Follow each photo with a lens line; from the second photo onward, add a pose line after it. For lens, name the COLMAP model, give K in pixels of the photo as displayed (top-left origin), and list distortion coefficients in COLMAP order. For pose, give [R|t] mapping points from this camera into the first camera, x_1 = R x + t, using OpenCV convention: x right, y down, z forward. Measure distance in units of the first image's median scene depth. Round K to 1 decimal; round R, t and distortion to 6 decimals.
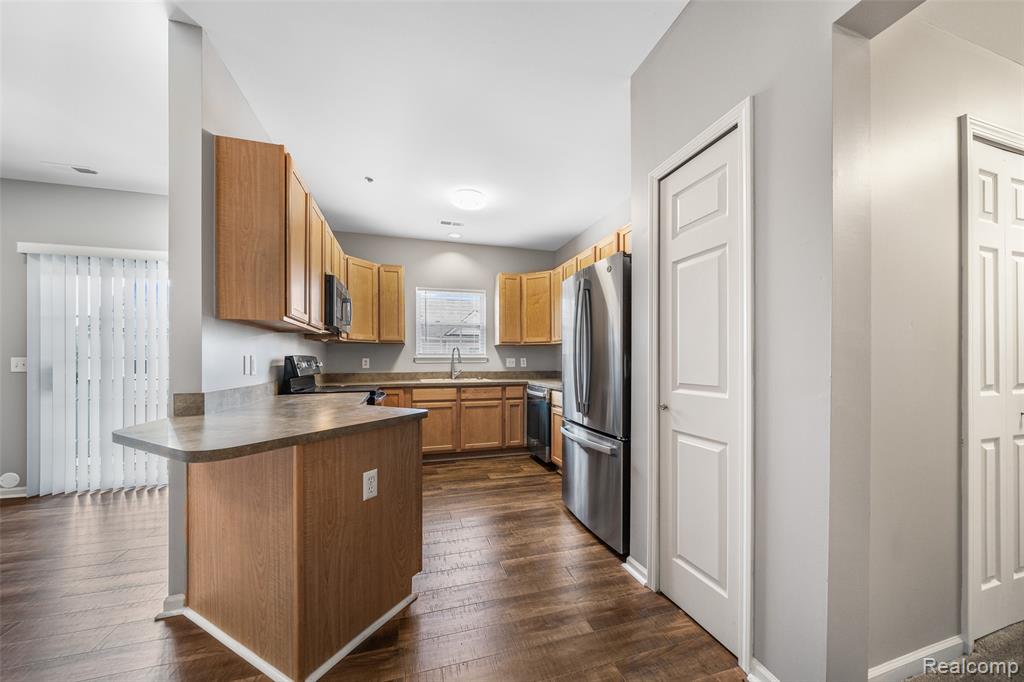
lens RADIAL K [[353.5, 0, 511.3], [0, 353.5, 360.1], [0, 0, 1]] dist [-0.000194, 0.000087]
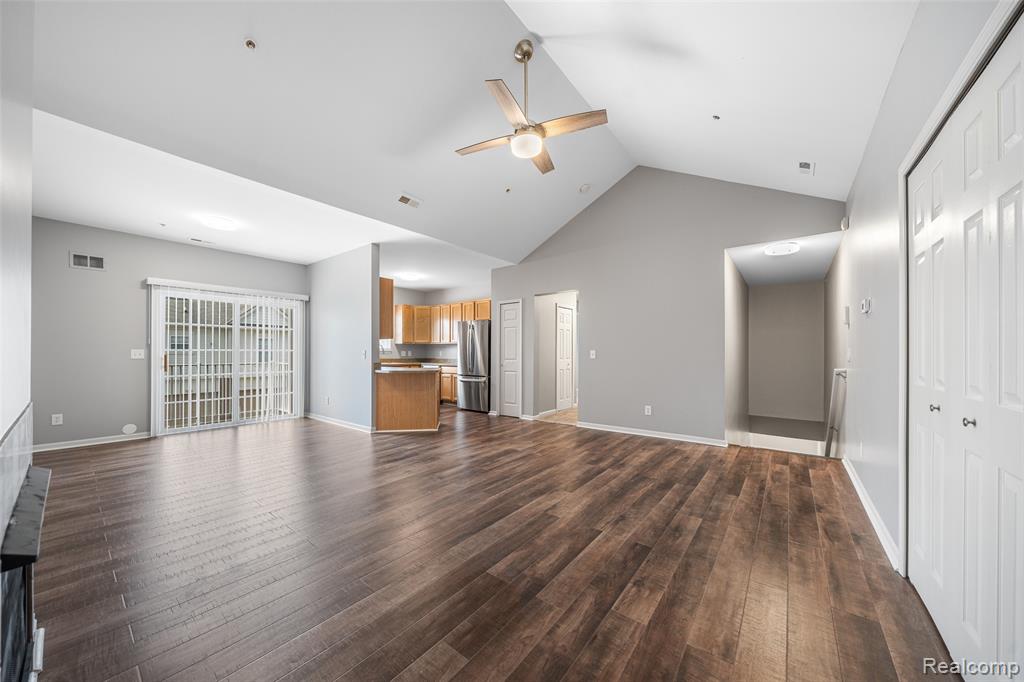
lens RADIAL K [[353.5, 0, 502.0], [0, 353.5, 353.3], [0, 0, 1]] dist [-0.000242, -0.000010]
pose [[0.827006, 0.002690, 0.562187, -0.698268], [-0.003793, 0.999992, 0.000793, 0.001598], [-0.562181, -0.002788, 0.827010, -0.878689]]
